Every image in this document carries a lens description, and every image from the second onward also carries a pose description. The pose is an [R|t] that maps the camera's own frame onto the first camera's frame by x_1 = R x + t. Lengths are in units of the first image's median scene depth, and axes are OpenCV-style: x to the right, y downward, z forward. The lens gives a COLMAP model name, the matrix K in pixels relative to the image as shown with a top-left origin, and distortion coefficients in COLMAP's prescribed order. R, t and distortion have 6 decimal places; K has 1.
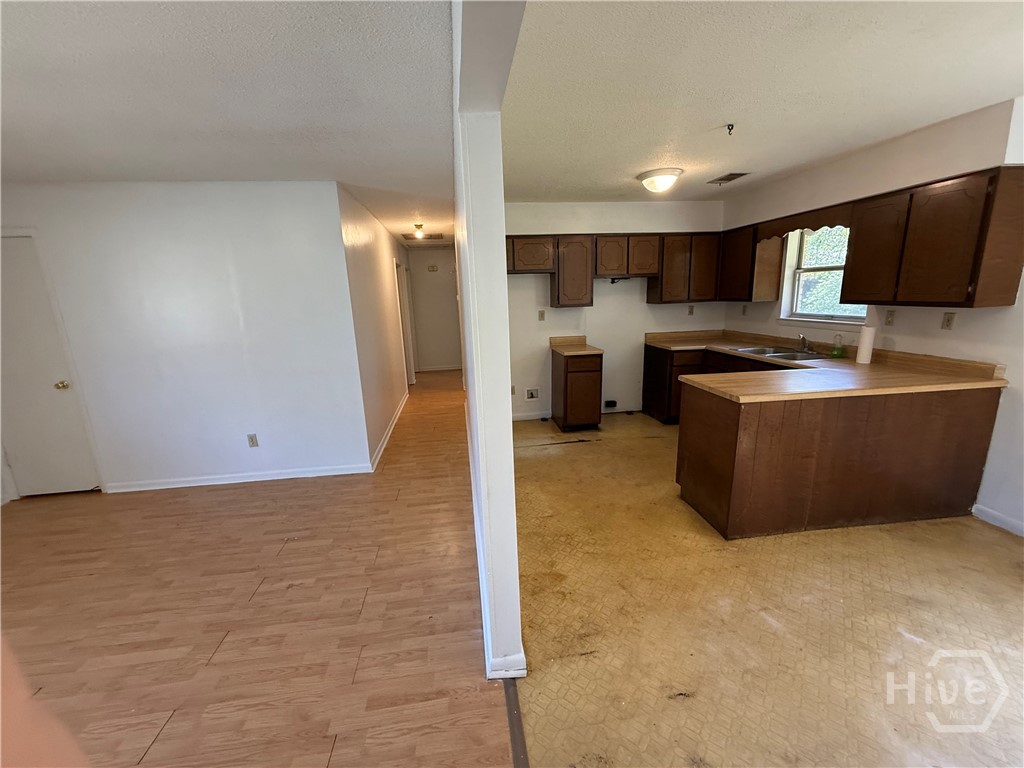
lens RADIAL K [[411.1, 0, 508.4], [0, 411.1, 382.6], [0, 0, 1]] dist [0.000062, 0.001294]
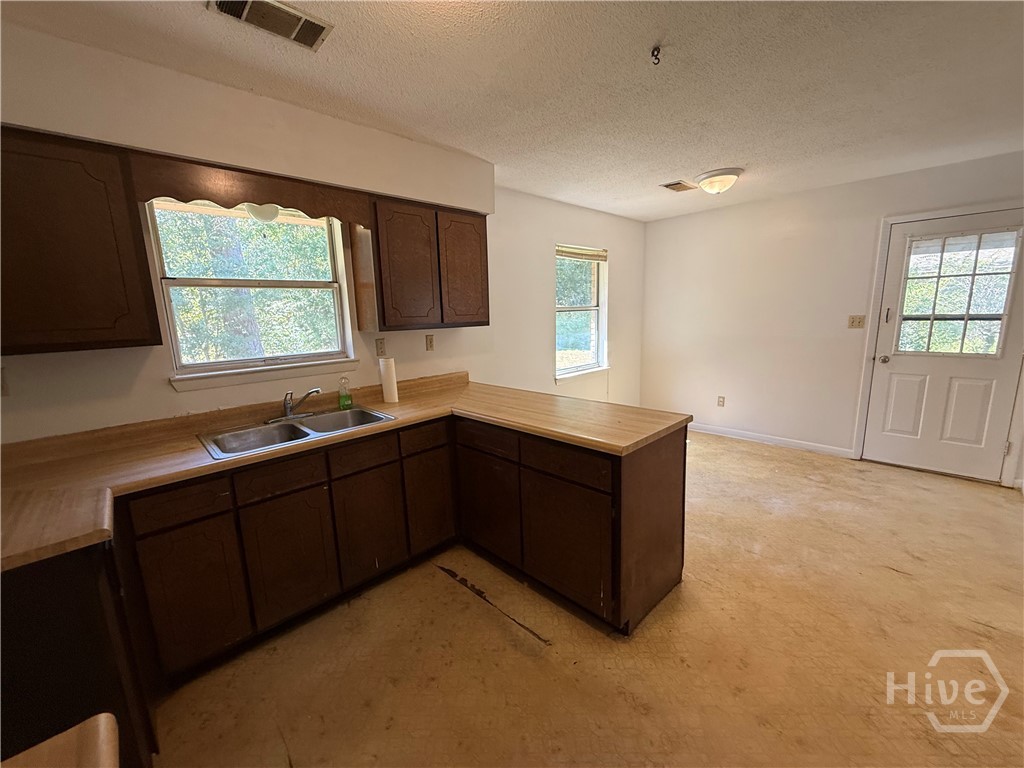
lens RADIAL K [[411.1, 0, 507.3], [0, 411.1, 388.5], [0, 0, 1]] dist [0.000062, 0.001294]
pose [[-0.596968, -0.090325, 0.797164, 0.097541], [0.224049, 0.935337, 0.273763, -0.318622], [-0.770345, 0.342031, -0.538129, 1.629417]]
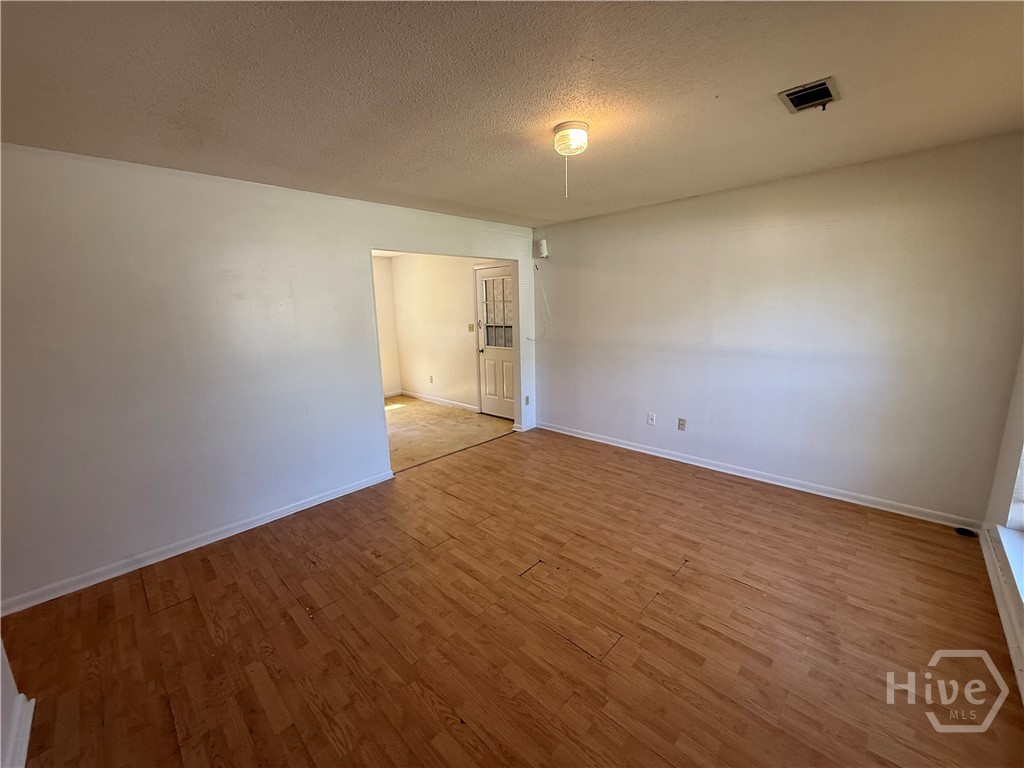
lens RADIAL K [[411.1, 0, 509.4], [0, 411.1, 389.9], [0, 0, 1]] dist [0.000062, 0.001294]
pose [[-0.623386, -0.104104, 0.774953, -1.479065], [0.217682, 0.928809, 0.299880, -0.195792], [-0.751002, 0.355635, -0.556345, 1.096571]]
